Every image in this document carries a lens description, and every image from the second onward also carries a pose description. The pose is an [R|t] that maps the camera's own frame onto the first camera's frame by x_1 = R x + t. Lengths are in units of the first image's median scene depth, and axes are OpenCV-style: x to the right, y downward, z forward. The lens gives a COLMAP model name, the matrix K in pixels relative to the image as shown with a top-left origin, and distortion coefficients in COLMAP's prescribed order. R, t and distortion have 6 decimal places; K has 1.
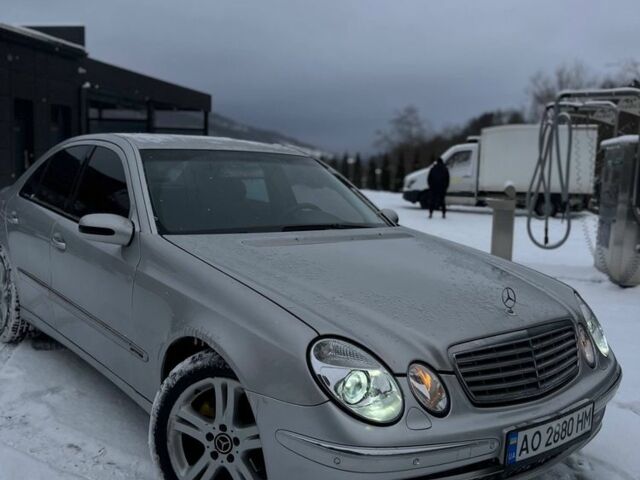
lens RADIAL K [[653.7, 0, 320.0], [0, 653.7, 240.0], [0, 0, 1]] dist [0.041618, -0.015480]
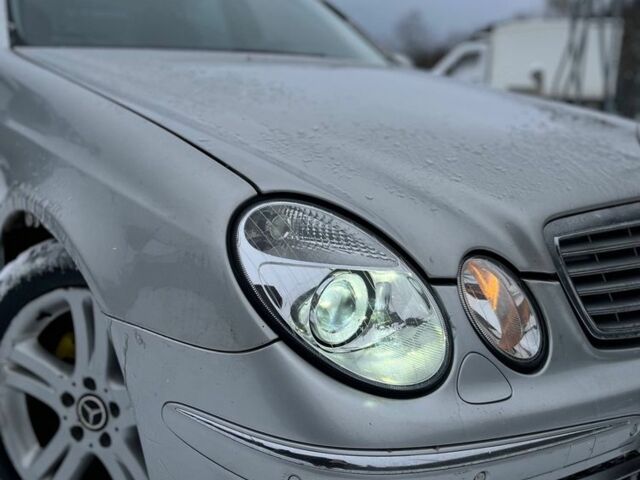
lens RADIAL K [[653.7, 0, 320.0], [0, 653.7, 240.0], [0, 0, 1]] dist [0.041618, -0.015480]
pose [[0.999999, -0.001189, 0.000885, 0.035649], [0.001070, 0.992233, 0.124392, 0.111693], [-0.001026, -0.124390, 0.992233, 0.511398]]
